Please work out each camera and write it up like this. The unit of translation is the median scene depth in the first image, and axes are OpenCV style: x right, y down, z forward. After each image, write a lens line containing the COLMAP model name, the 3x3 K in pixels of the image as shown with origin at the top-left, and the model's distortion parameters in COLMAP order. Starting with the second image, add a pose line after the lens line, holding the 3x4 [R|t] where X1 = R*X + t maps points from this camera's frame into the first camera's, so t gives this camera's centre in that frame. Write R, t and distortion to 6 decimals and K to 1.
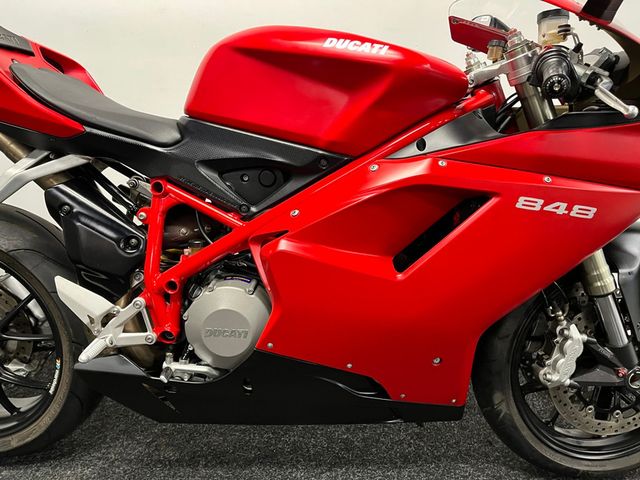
lens RADIAL K [[484.2, 0, 320.0], [0, 484.2, 240.0], [0, 0, 1]] dist [0.073388, -0.103306]
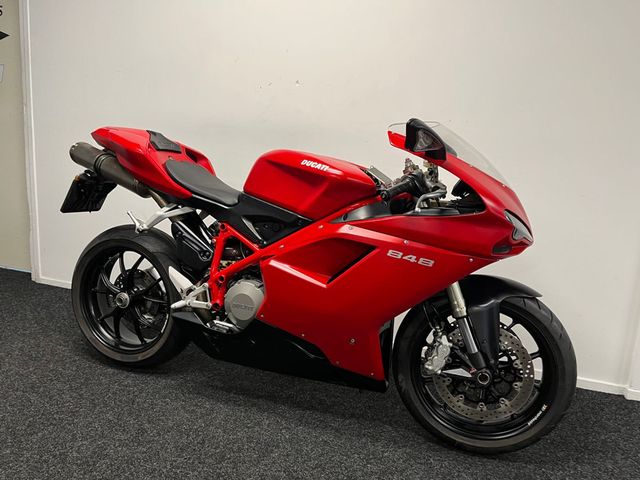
lens RADIAL K [[481.5, 0, 319.6], [0, 481.5, 232.4], [0, 0, 1]] dist [0.022852, -0.008676]
pose [[0.950089, 0.094963, -0.297175, 0.581608], [-0.128563, 0.987083, -0.095598, 0.045460], [0.284258, 0.129032, 0.950025, -0.675308]]
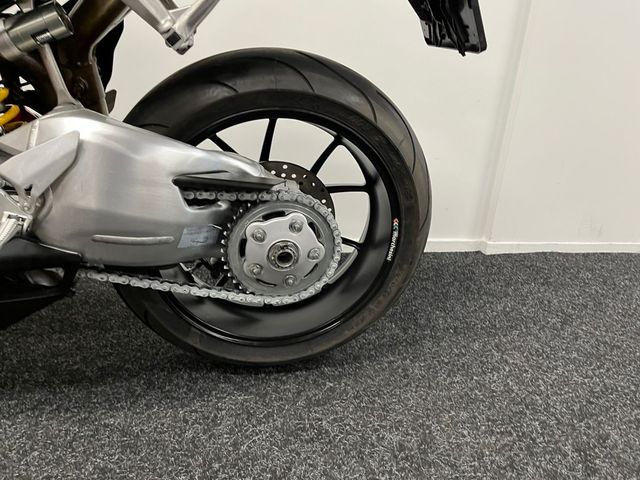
lens RADIAL K [[484.2, 0, 320.0], [0, 484.2, 240.0], [0, 0, 1]] dist [0.073388, -0.103306]
pose [[0.976026, -0.021500, 0.216591, 0.336097], [0.002266, 0.996059, 0.088664, 0.182571], [-0.217644, -0.086048, 0.972228, 0.250382]]
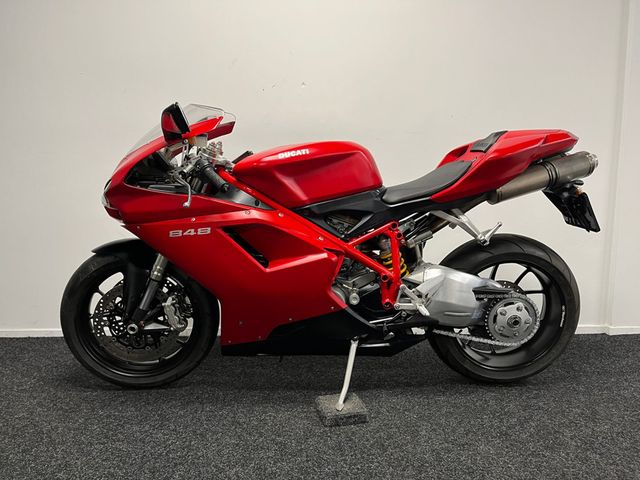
lens RADIAL K [[484.2, 0, 320.0], [0, 484.2, 240.0], [0, 0, 1]] dist [0.073388, -0.103306]
pose [[0.998918, -0.021625, 0.041162, -0.378010], [0.027180, 0.989838, -0.139580, 0.212119], [-0.037725, 0.140548, 0.989355, -0.833237]]
